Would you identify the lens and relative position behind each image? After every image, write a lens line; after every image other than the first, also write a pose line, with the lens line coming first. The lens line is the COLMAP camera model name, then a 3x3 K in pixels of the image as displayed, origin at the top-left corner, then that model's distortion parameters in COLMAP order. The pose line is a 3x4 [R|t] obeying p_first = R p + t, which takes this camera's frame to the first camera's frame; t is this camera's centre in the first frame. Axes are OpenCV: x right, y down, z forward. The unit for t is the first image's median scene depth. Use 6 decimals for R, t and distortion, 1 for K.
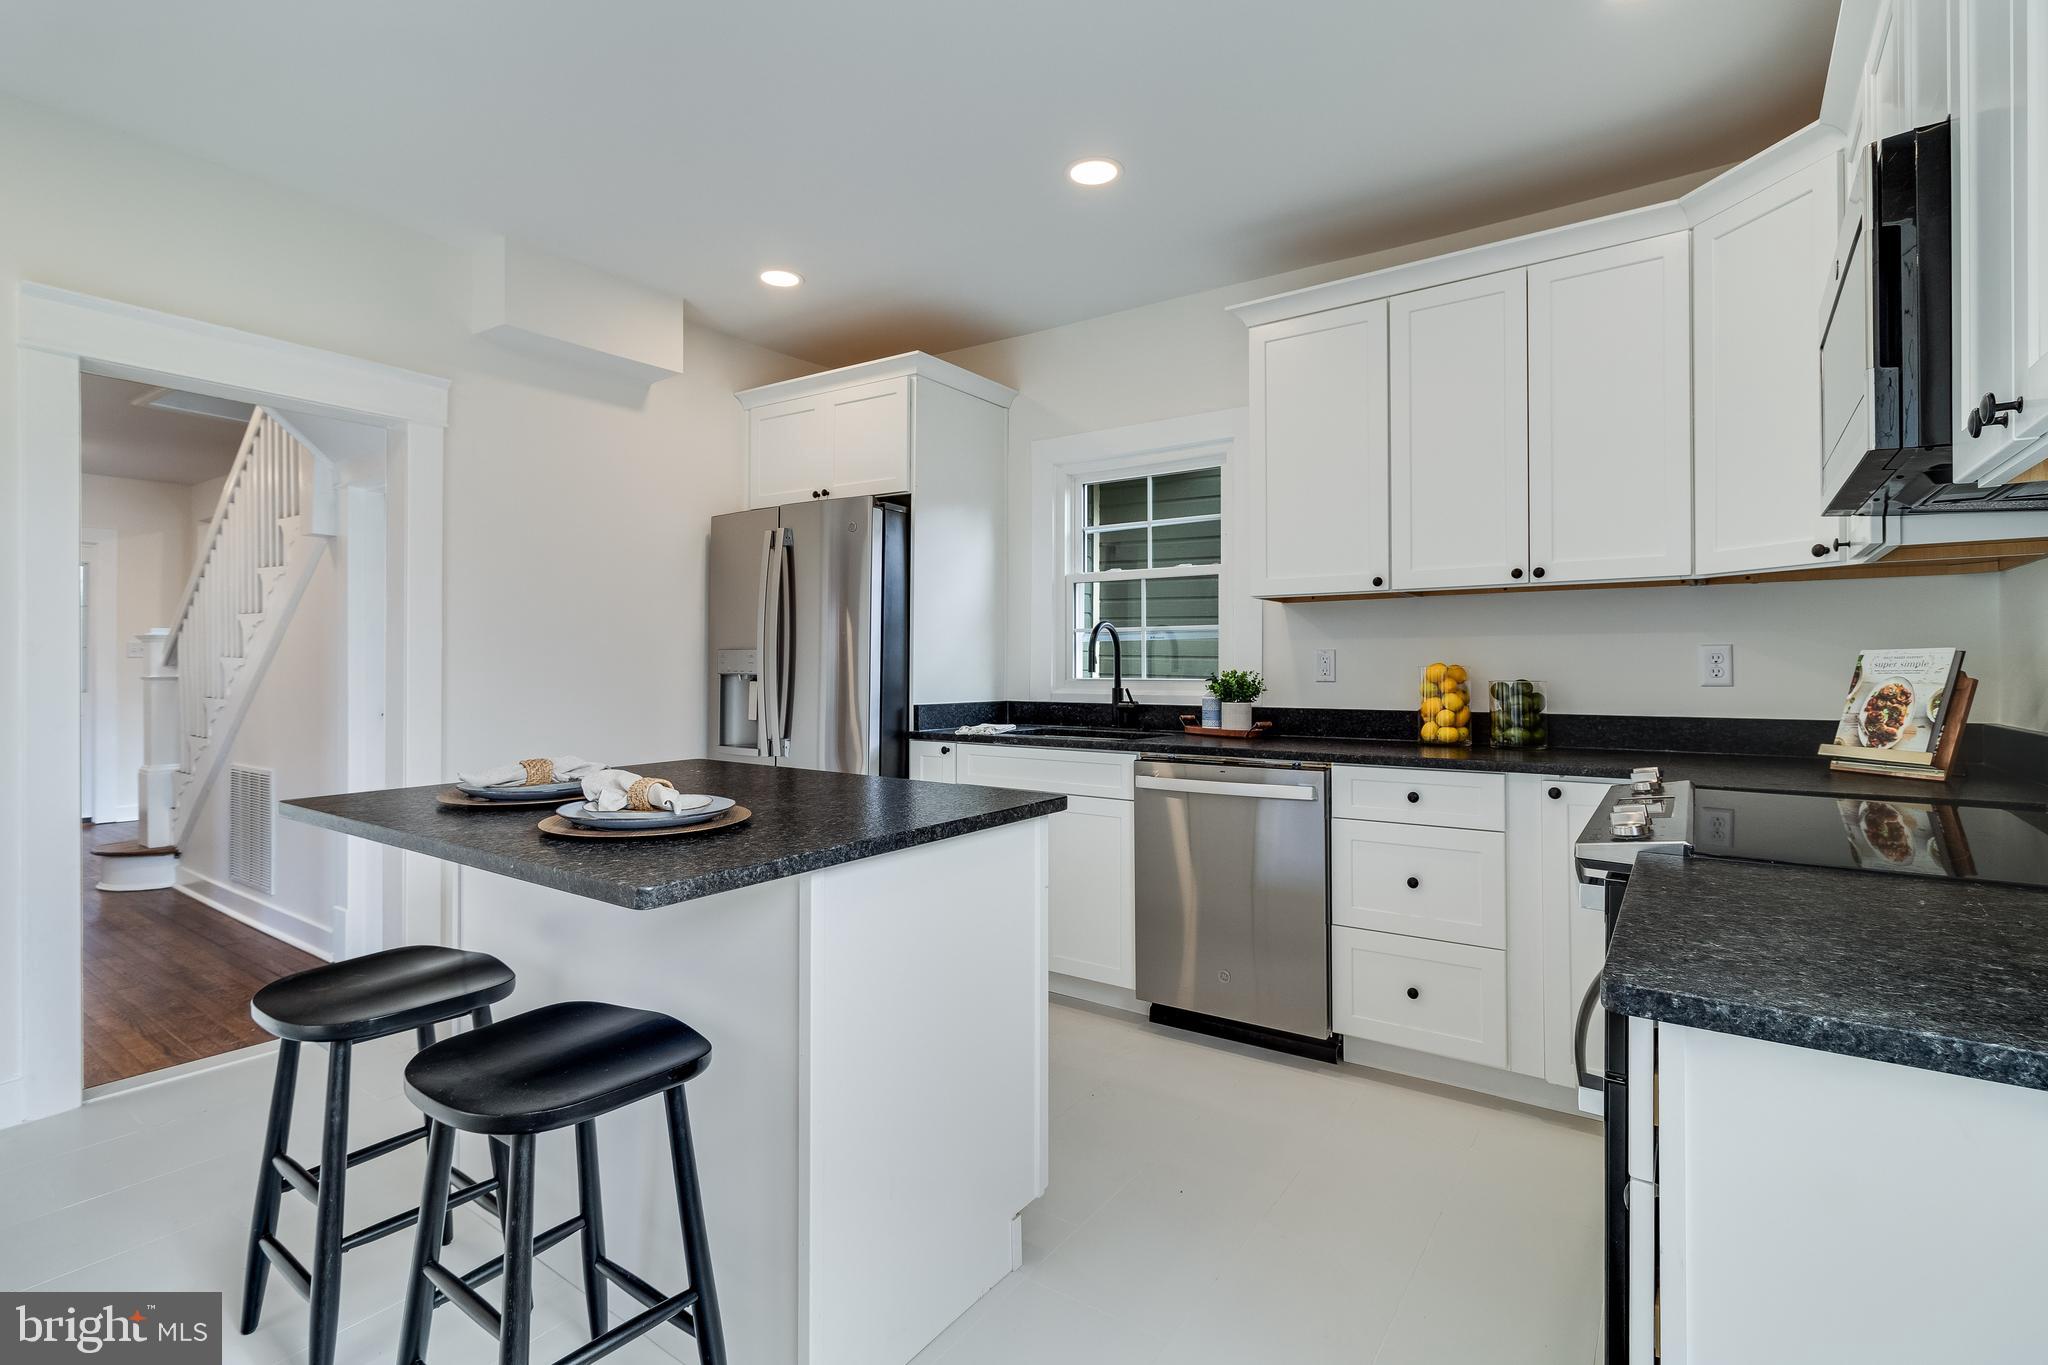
lens RADIAL K [[951.7, 0, 1057.4], [0, 951.7, 651.3], [0, 0, 1]] dist [0.004268, -0.000045]
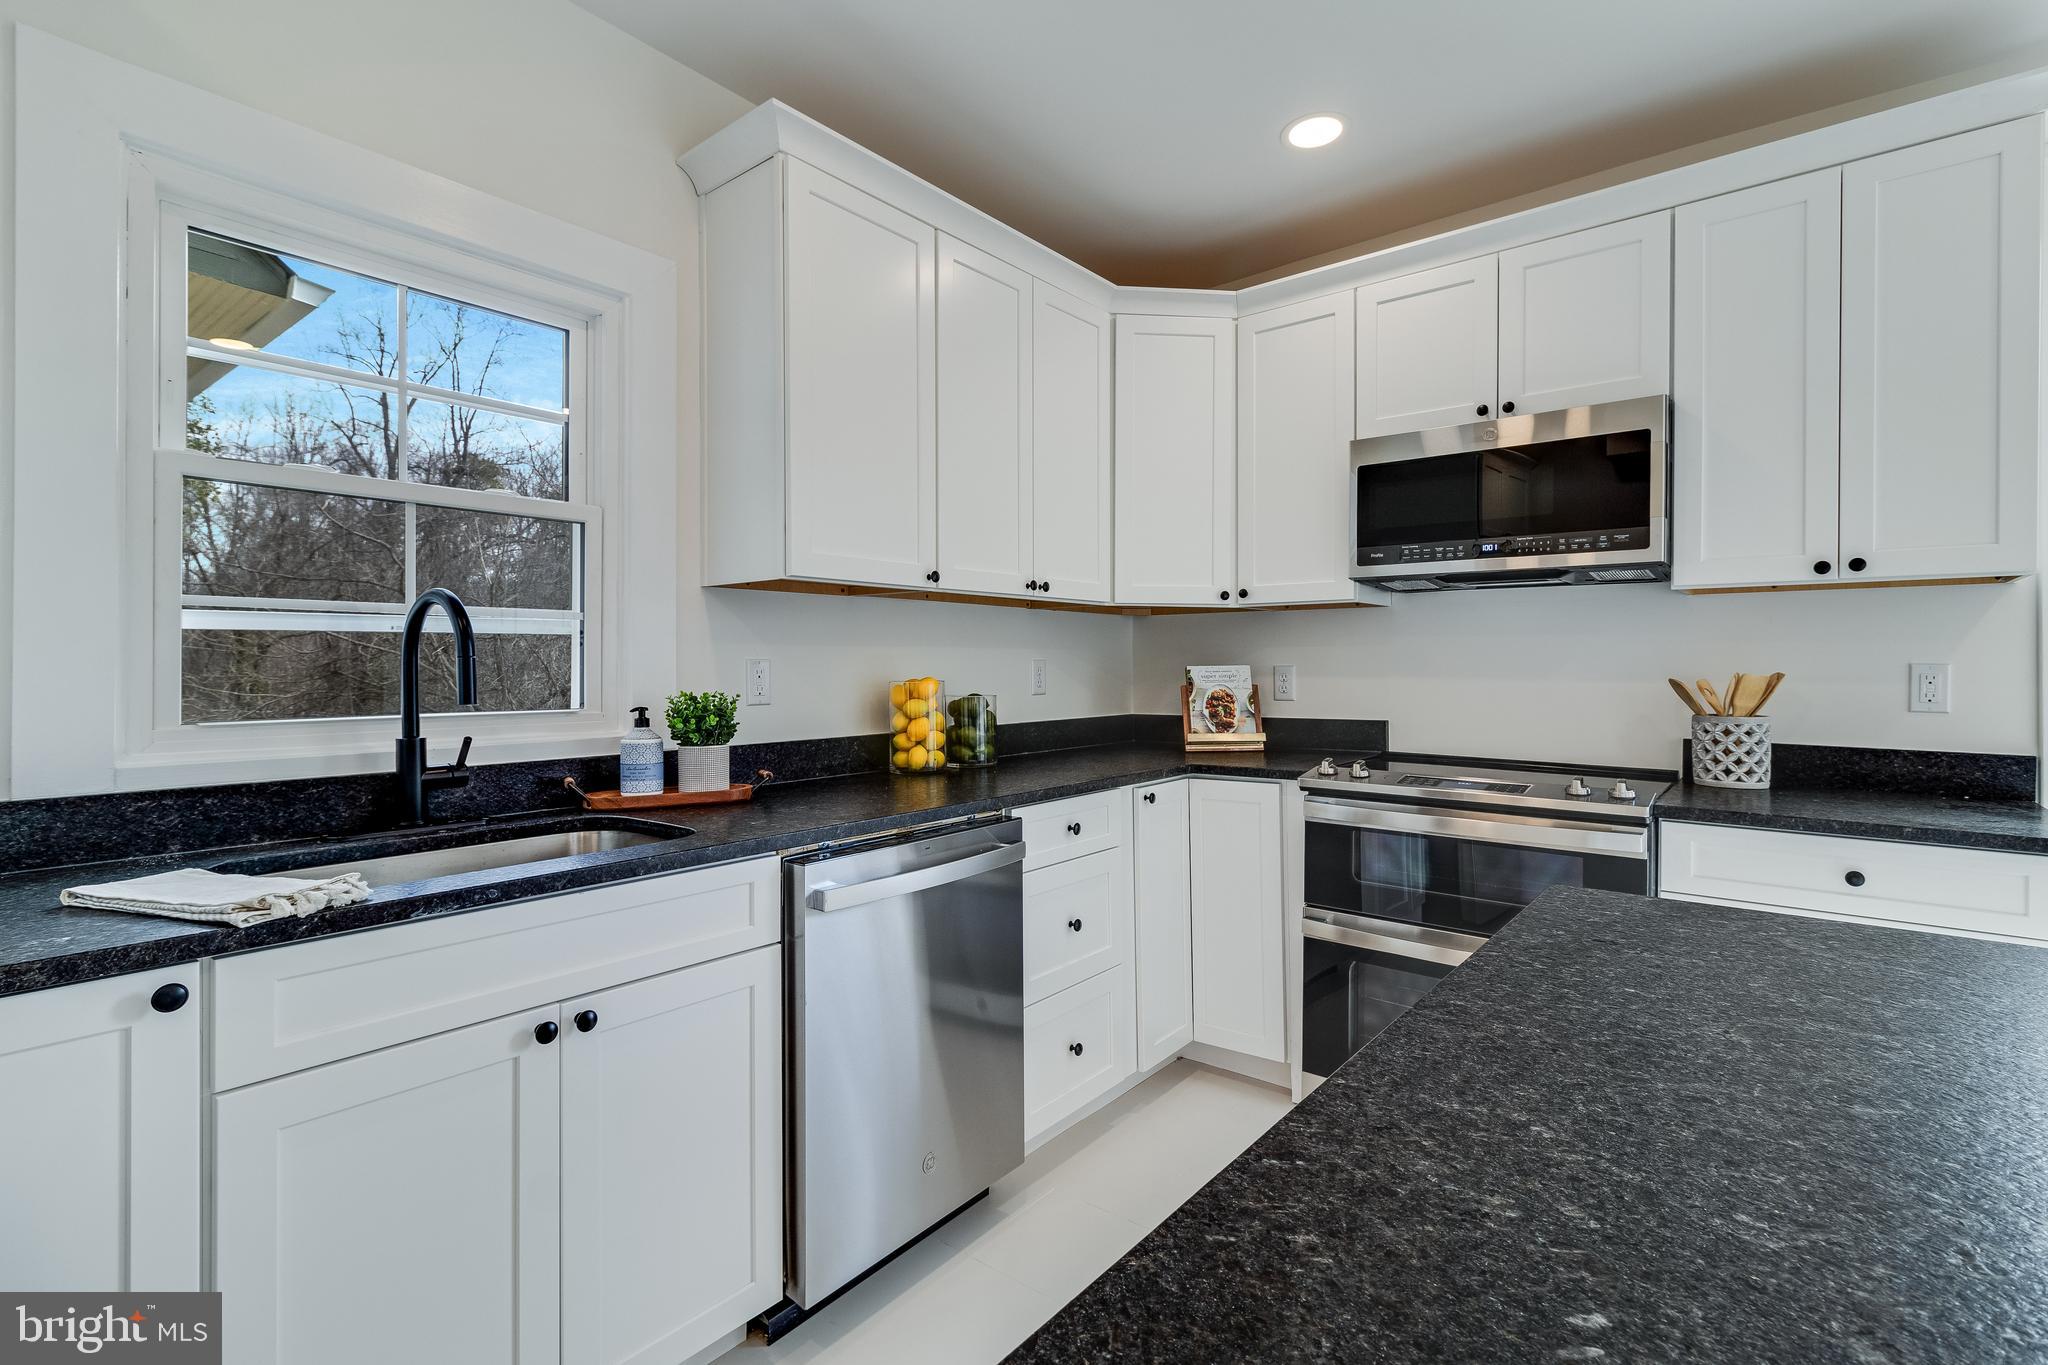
lens RADIAL K [[951.7, 0, 1025.2], [0, 951.7, 669.4], [0, 0, 1]] dist [0.004268, -0.000045]
pose [[0.072094, 0.003251, 0.997393, -0.611115], [-0.007587, 0.999968, -0.002711, 0.008969], [-0.997369, -0.007371, 0.072116, 1.158596]]
